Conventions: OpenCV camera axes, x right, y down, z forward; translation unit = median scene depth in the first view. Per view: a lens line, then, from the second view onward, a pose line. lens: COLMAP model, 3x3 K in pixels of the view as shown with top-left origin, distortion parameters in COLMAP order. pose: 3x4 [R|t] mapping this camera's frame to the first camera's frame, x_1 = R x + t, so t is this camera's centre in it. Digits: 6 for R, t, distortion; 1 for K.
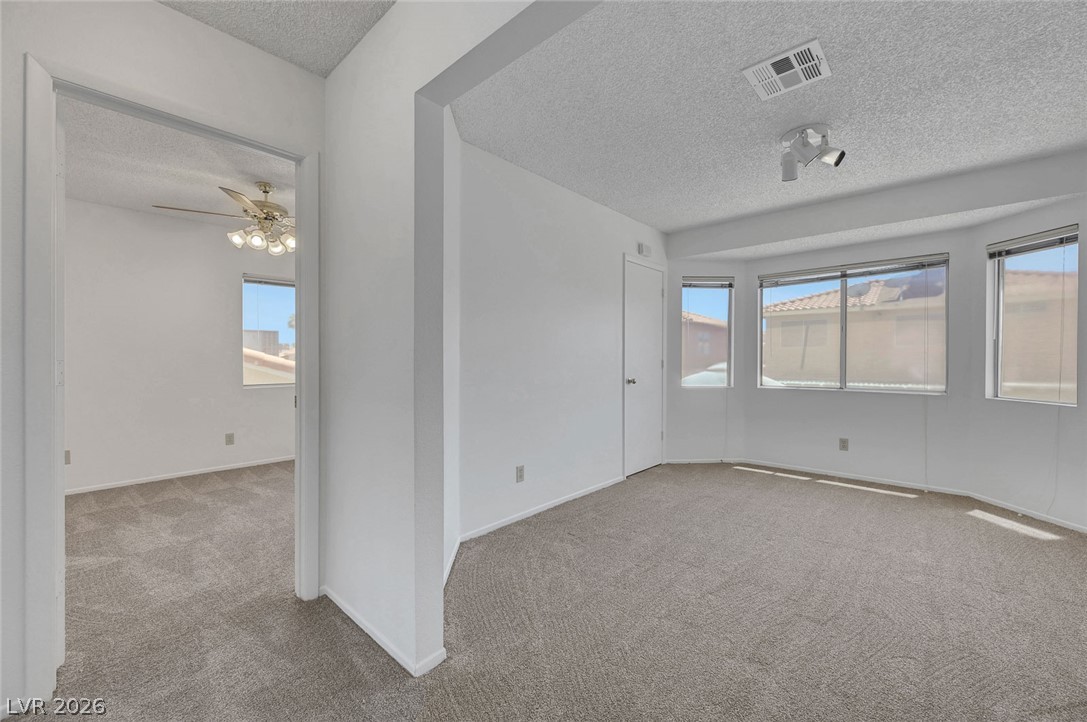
lens RADIAL K [[437.3, 0, 548.4], [0, 437.3, 360.1], [0, 0, 1]] dist [-0.000154, 0.000011]
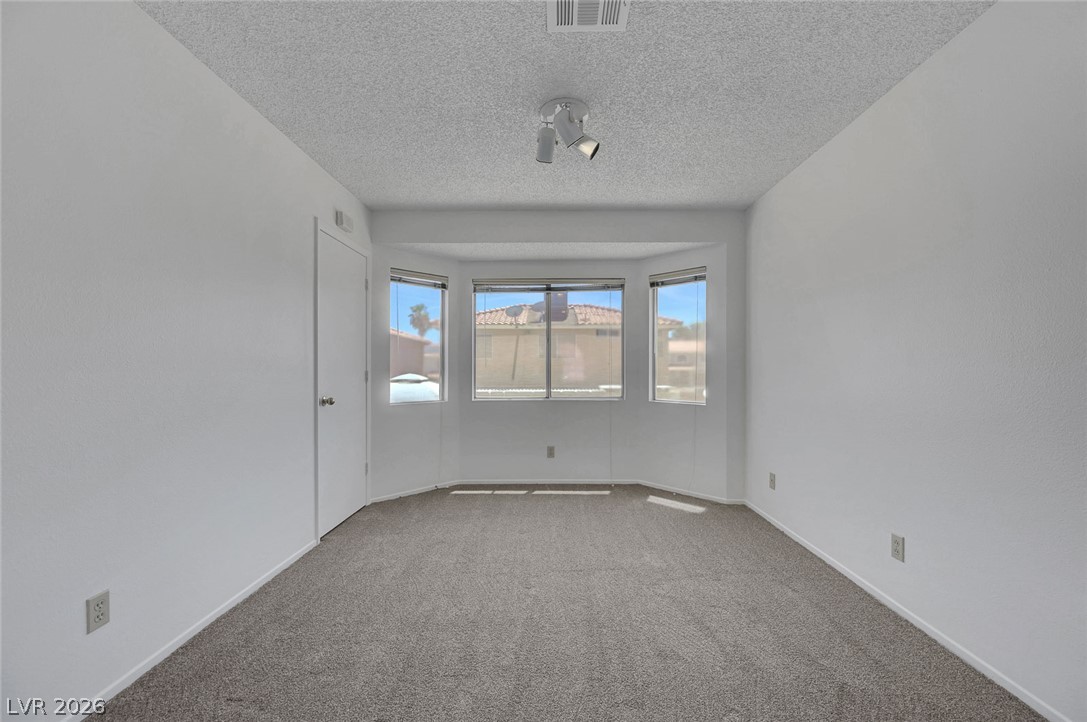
lens RADIAL K [[432.4, 0, 549.3], [0, 432.4, 369.7], [0, 0, 1]] dist [-0.001092, -0.000233]
pose [[0.746848, -0.002875, 0.664988, -0.007444], [0.003736, 0.999993, 0.000127, -0.001763], [-0.664984, 0.002389, 0.746854, 0.264404]]
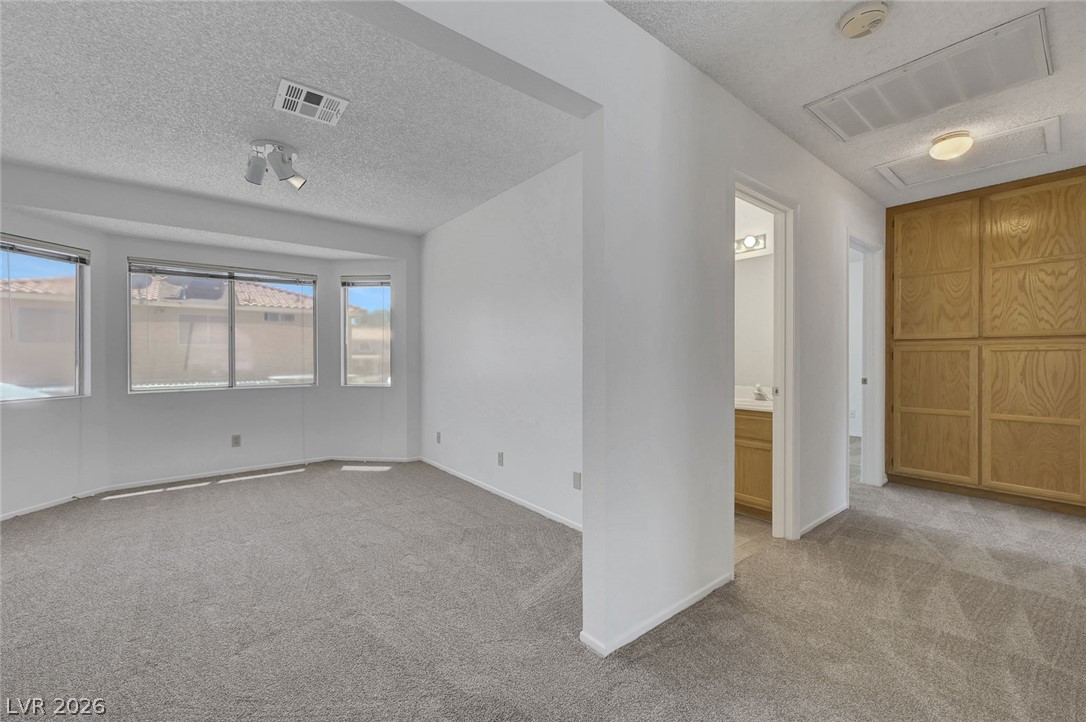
lens RADIAL K [[442.6, 0, 545.8], [0, 442.6, 359.0], [0, 0, 1]] dist [0.000824, 0.000324]
pose [[0.156568, -0.006935, 0.987643, -0.270047], [0.006641, 0.999960, 0.005969, -0.002122], [-0.987645, 0.005624, 0.156608, 0.124704]]
